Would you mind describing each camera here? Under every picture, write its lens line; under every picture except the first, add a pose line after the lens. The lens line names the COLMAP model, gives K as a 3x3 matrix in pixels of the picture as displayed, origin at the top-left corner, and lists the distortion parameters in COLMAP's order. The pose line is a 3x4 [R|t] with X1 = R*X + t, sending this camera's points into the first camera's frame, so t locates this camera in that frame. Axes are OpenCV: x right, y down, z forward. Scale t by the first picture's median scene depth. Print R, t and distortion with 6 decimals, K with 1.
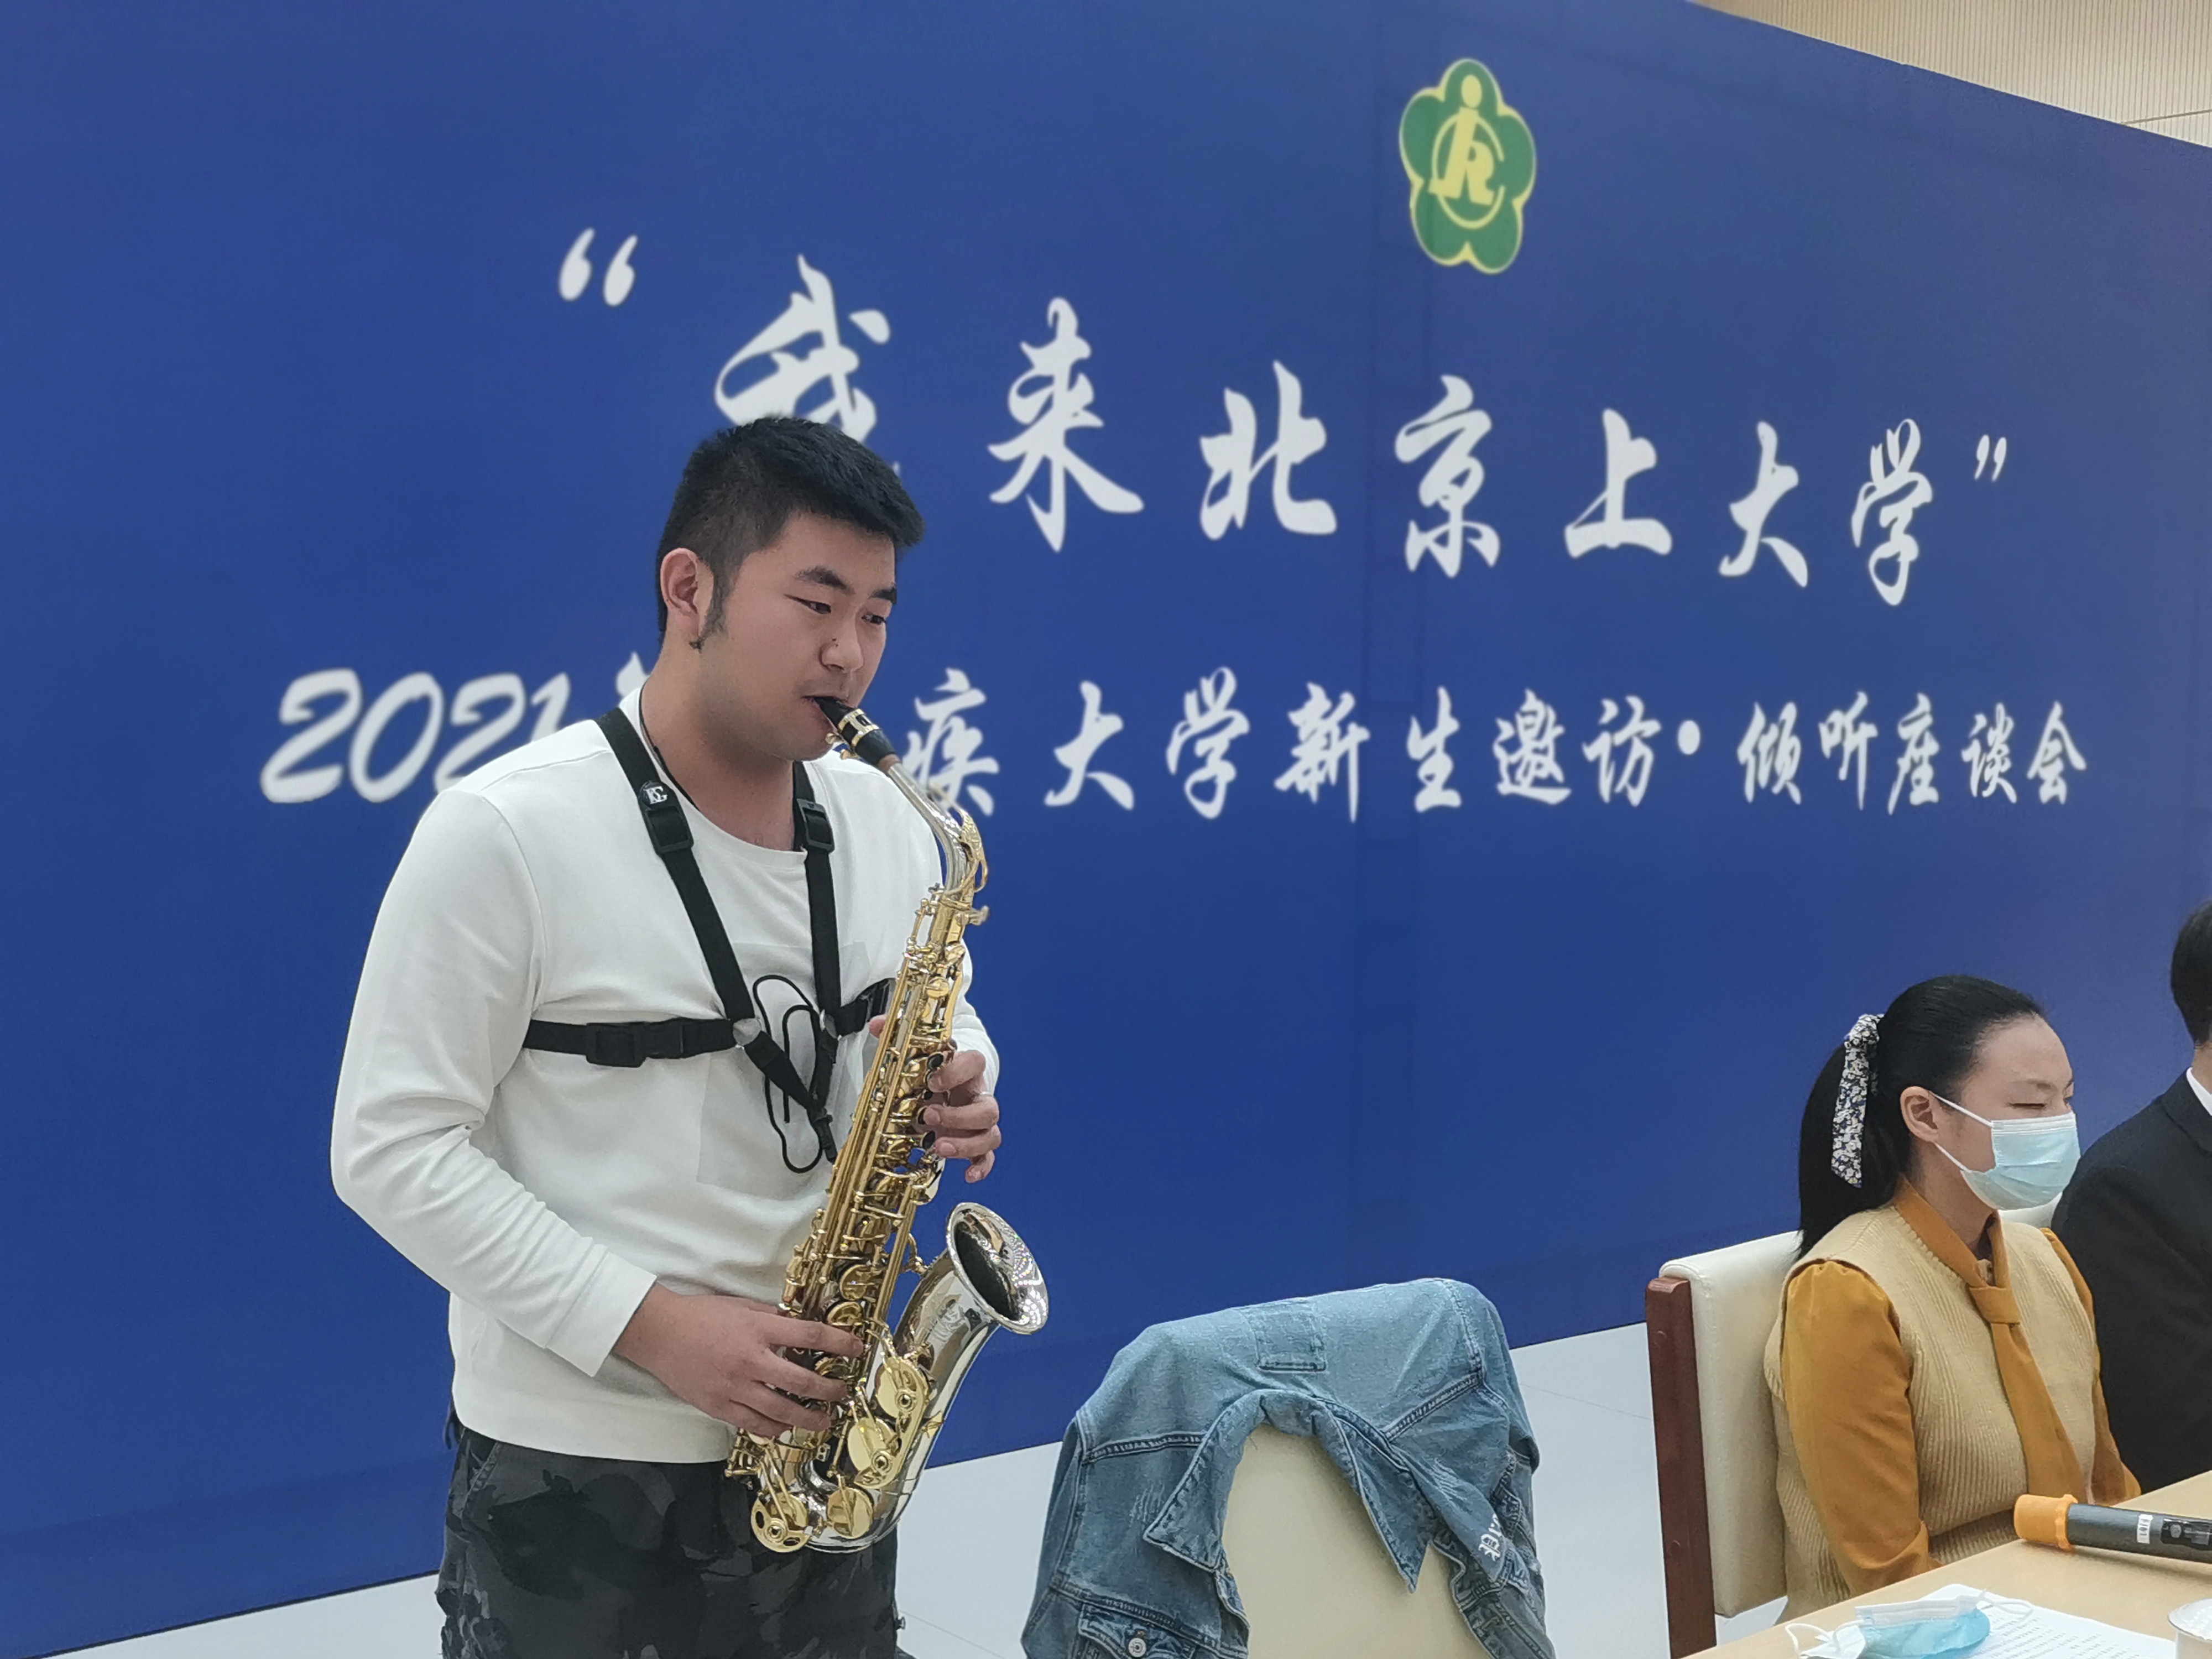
lens RADIAL K [[2690.1, 0, 1105.2], [0, 2690.1, 836.0], [0, 0, 1]] dist [0.030725, 0.000000]
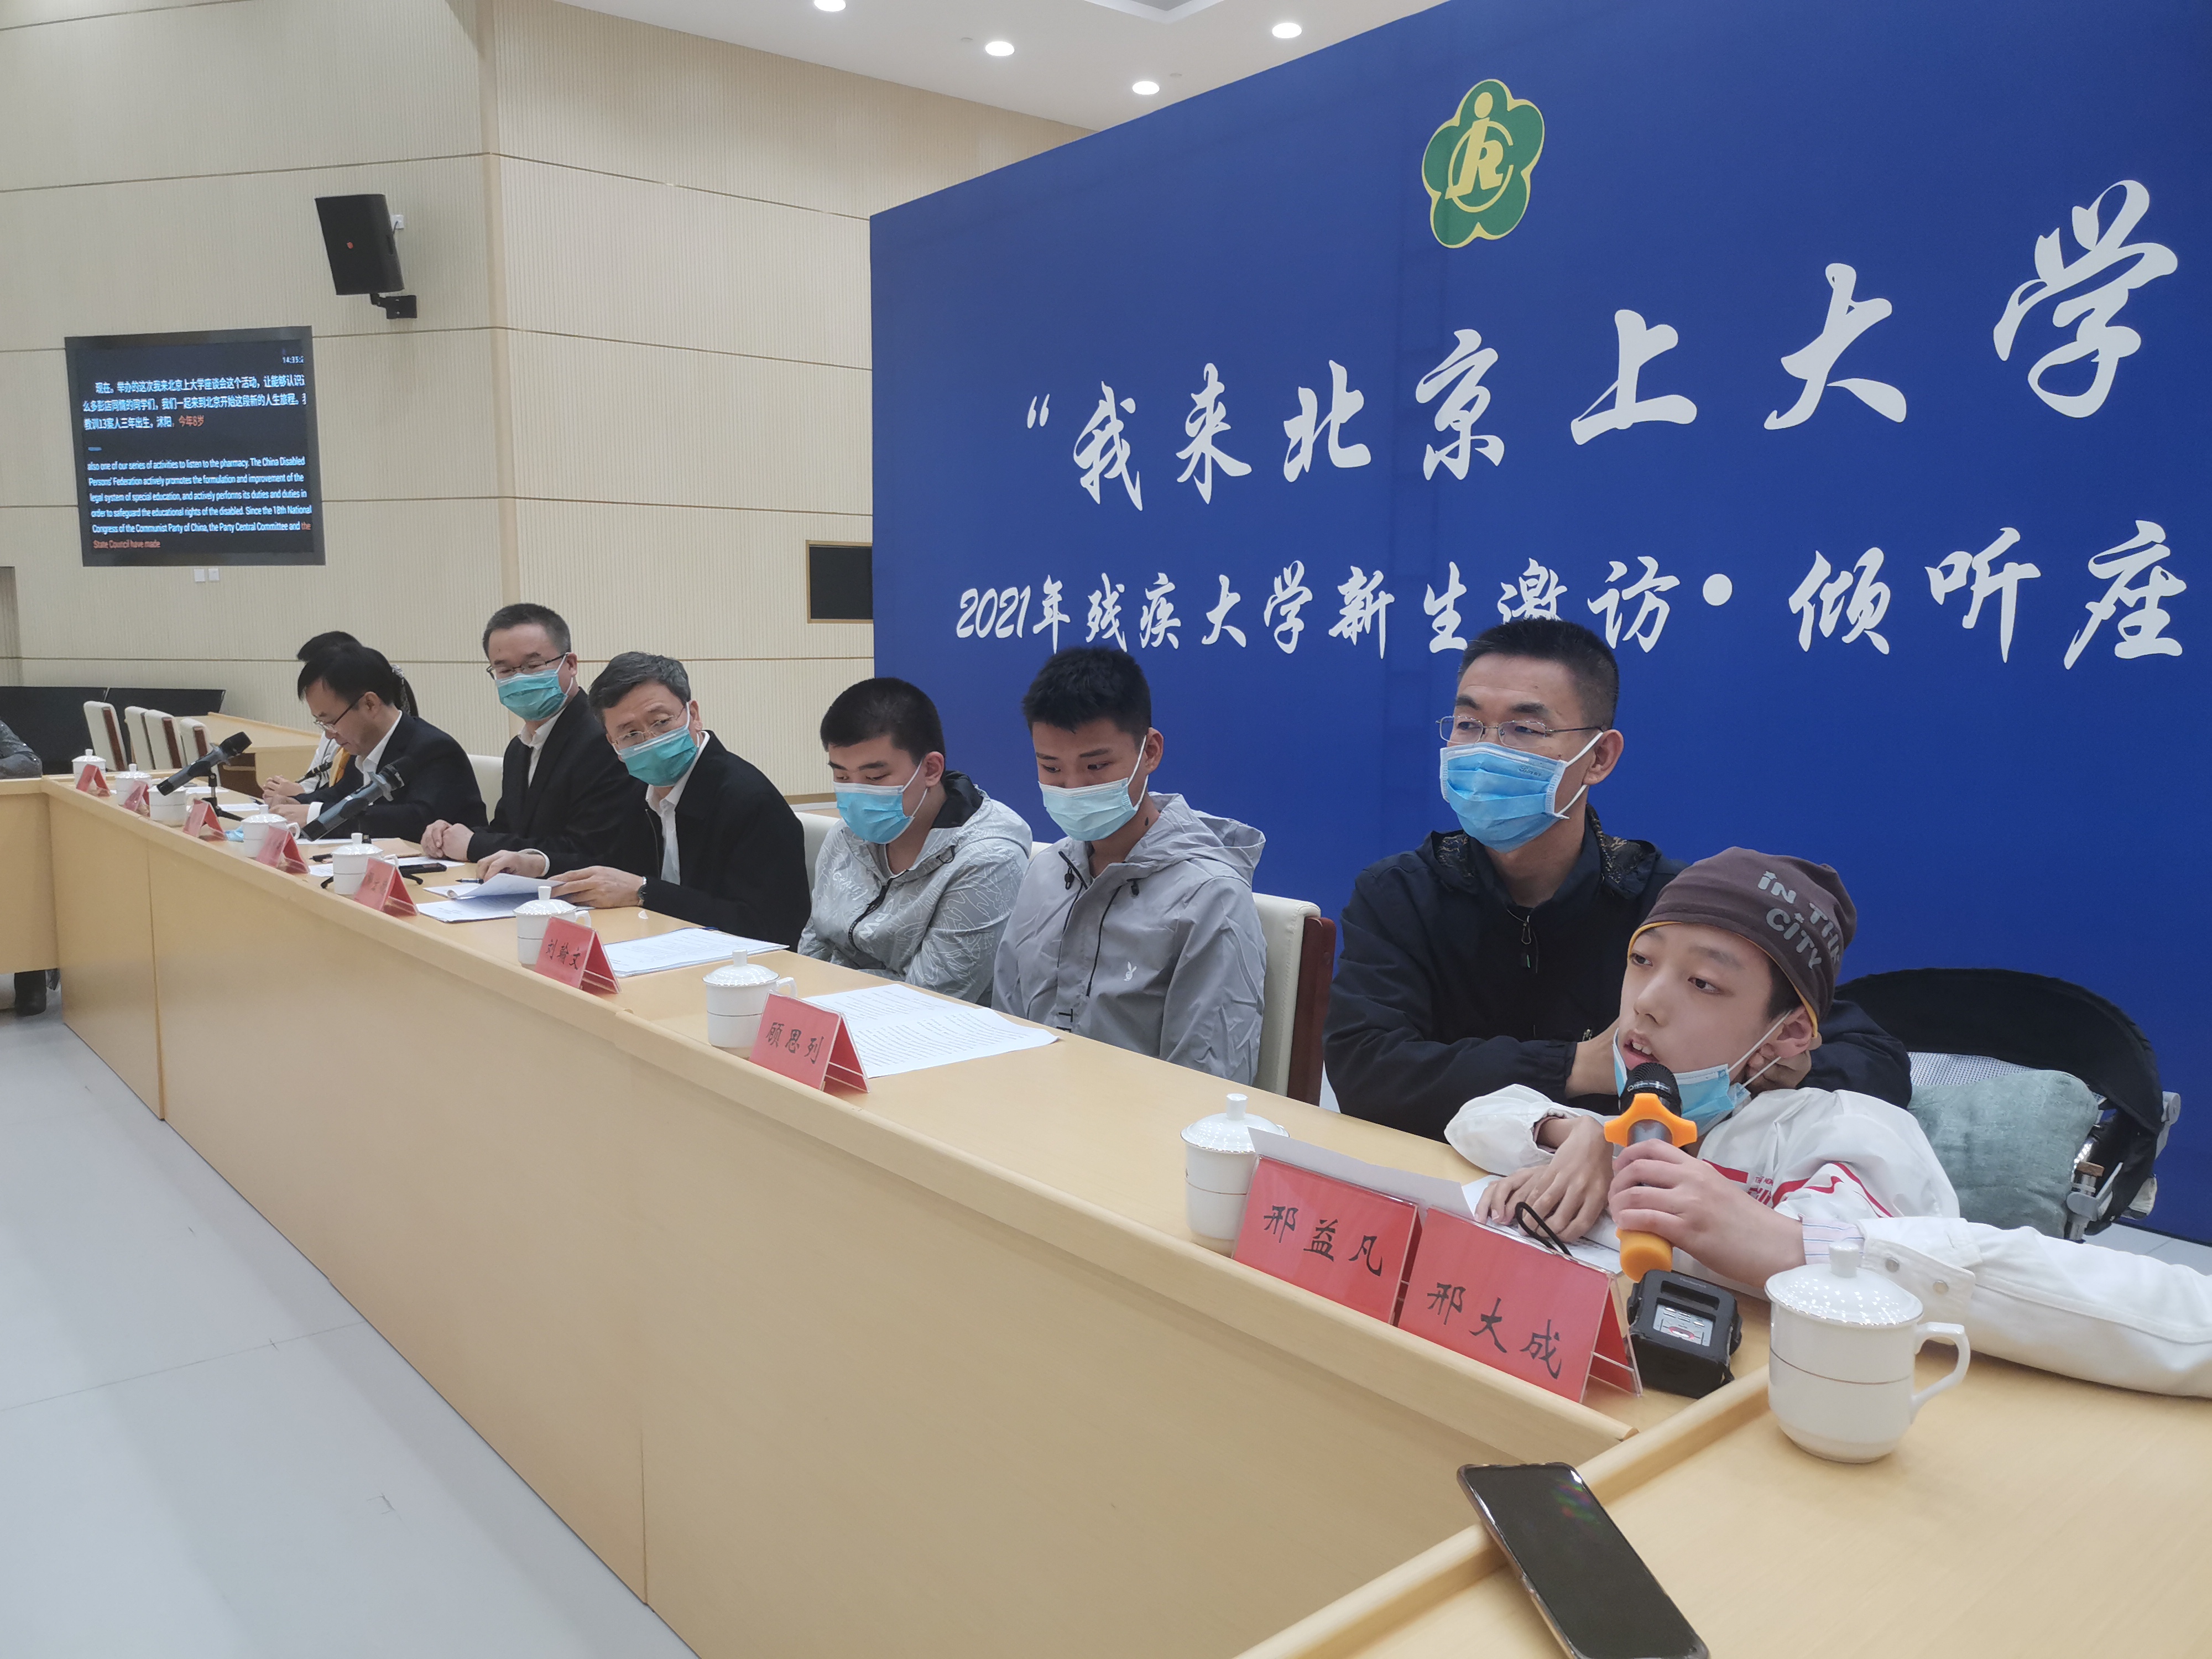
lens RADIAL K [[1695.6, 0, 1102.7], [0, 1695.6, 825.6], [0, 0, 1]] dist [0.044563, -0.018676]
pose [[-0.046592, 0.091531, -0.994712, 1.023482], [-0.048867, 0.994392, 0.093791, 0.006061], [0.997718, 0.052978, -0.041858, 0.877441]]
